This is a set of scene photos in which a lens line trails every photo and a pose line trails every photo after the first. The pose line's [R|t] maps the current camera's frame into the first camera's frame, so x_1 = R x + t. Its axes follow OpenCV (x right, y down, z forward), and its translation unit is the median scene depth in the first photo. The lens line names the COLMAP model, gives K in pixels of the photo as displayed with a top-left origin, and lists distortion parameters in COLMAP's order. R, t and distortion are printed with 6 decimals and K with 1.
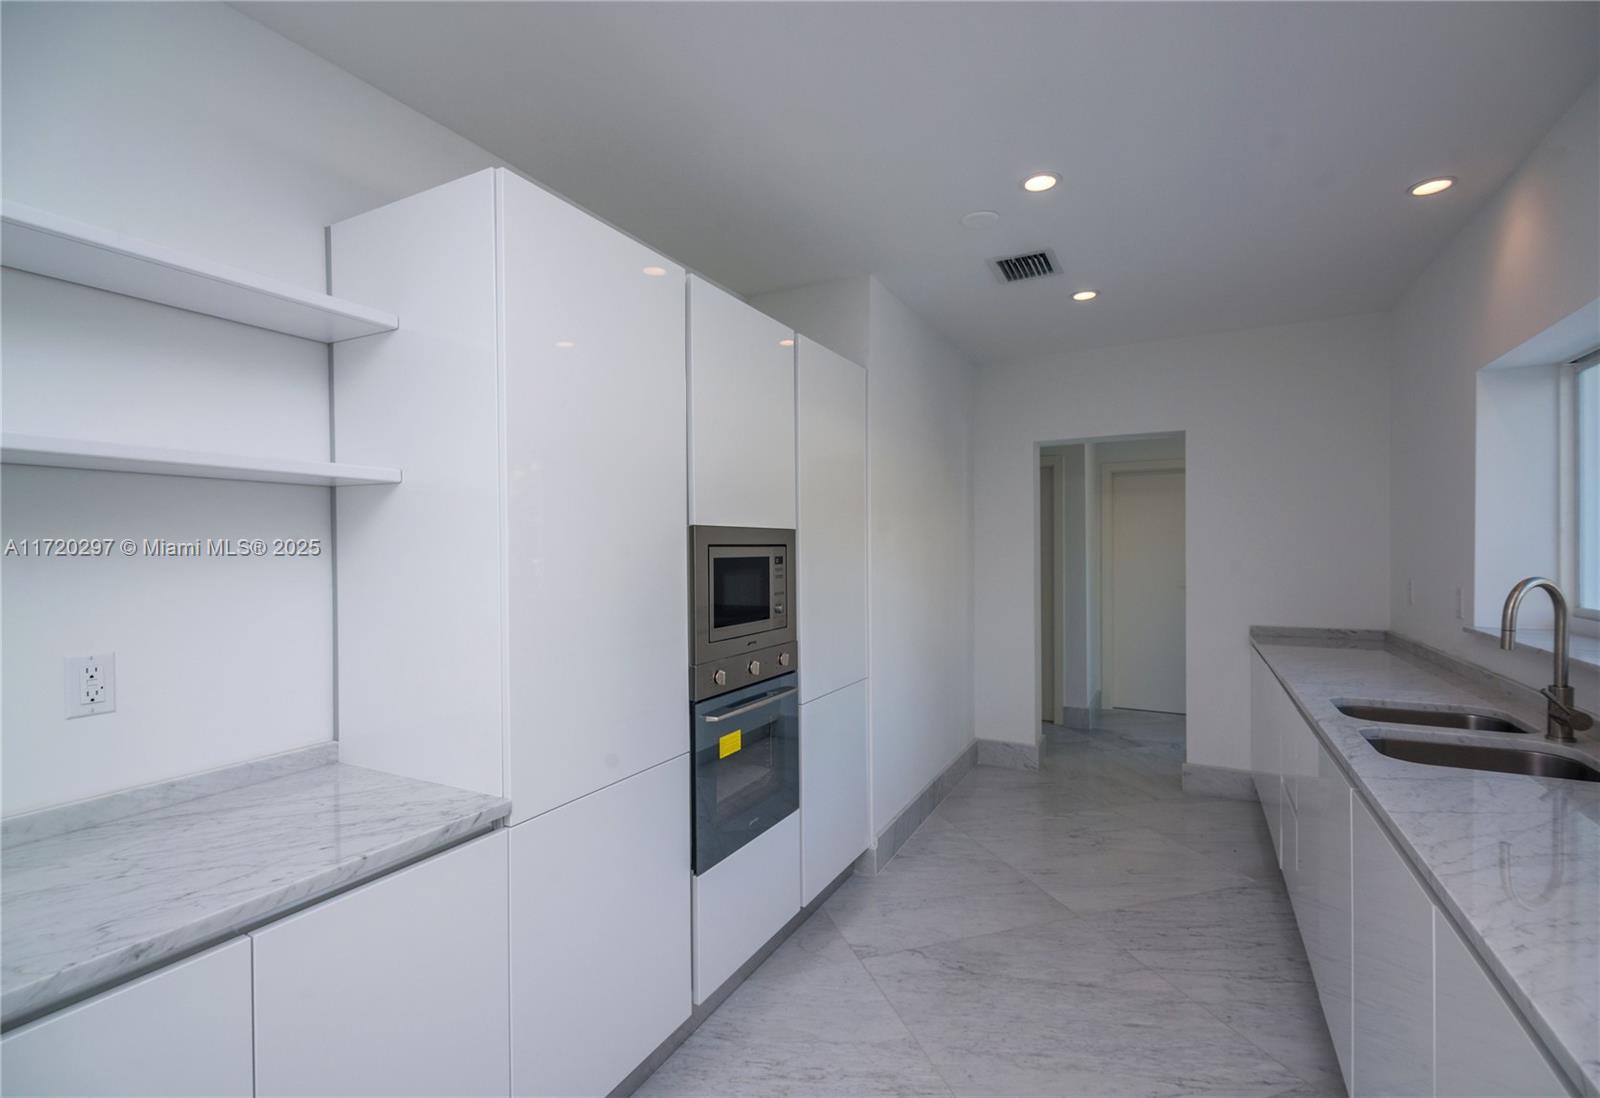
lens RADIAL K [[727.1, 0, 791.8], [0, 727.1, 554.4], [0, 0, 1]] dist [0.002071, -0.001279]
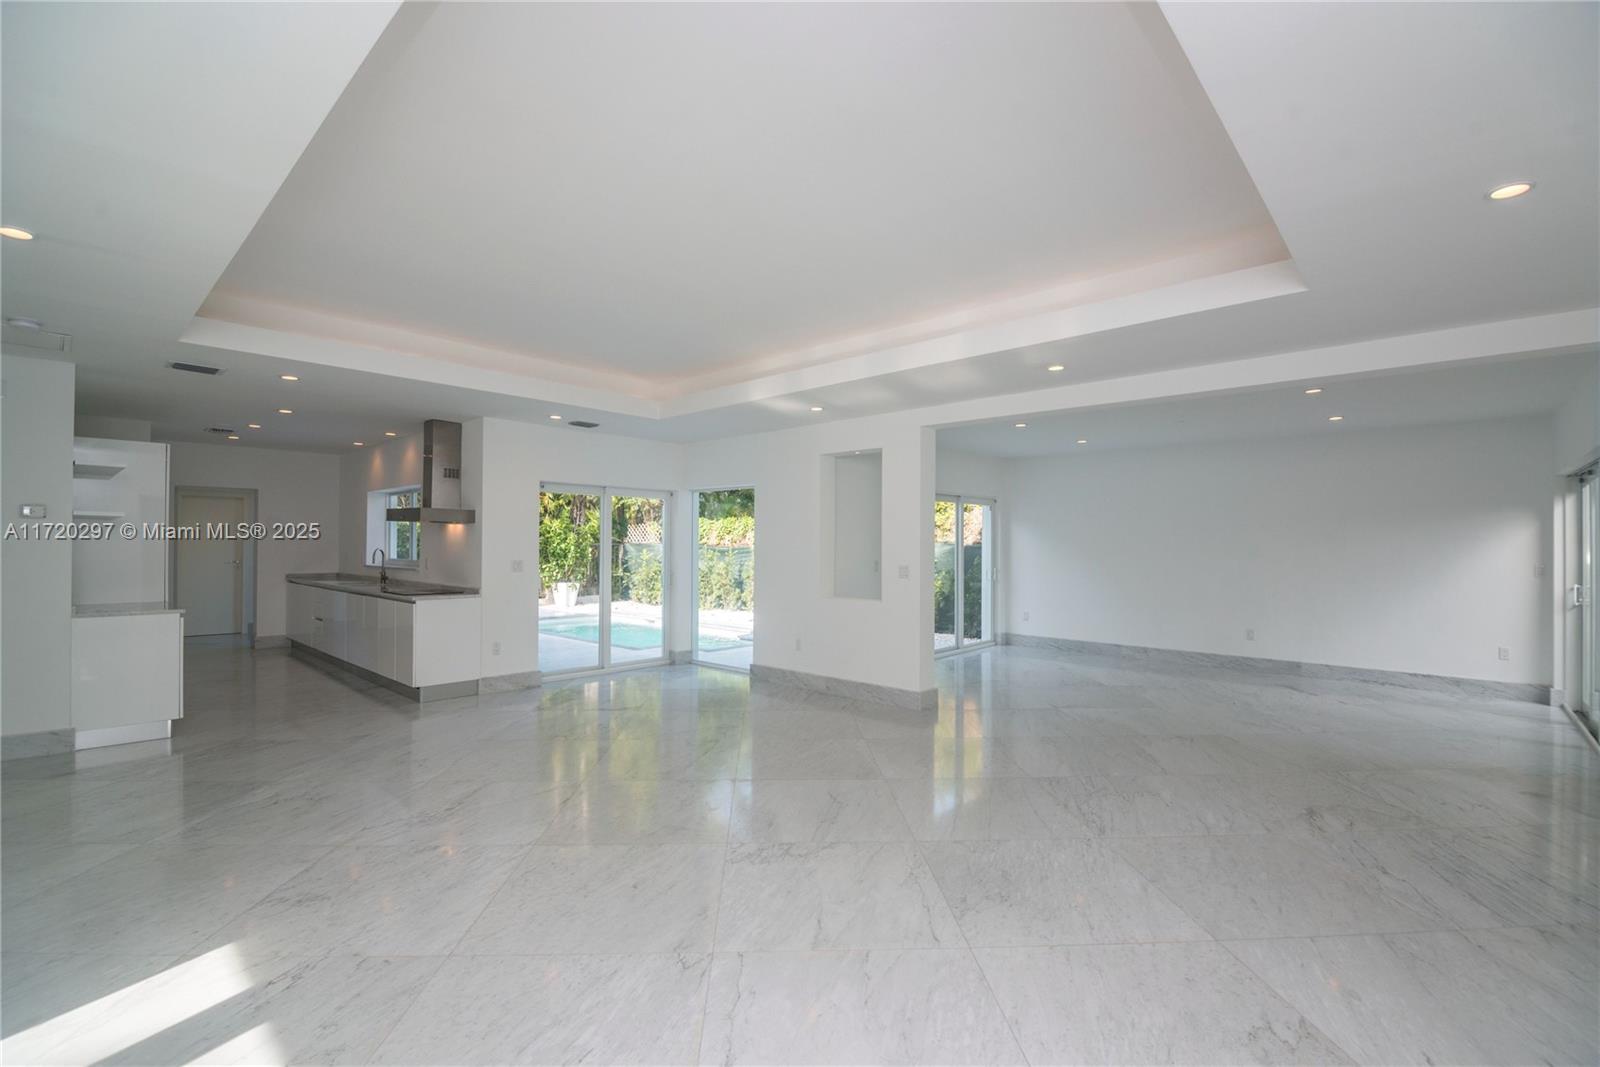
lens RADIAL K [[704.0, 0, 797.1], [0, 704.0, 534.1], [0, 0, 1]] dist [-0.001184, -0.000027]
pose [[0.251163, 0.017658, 0.967784, -1.971443], [0.001207, 0.999827, -0.018556, 0.012337], [-0.967944, 0.005829, 0.251098, -2.011521]]
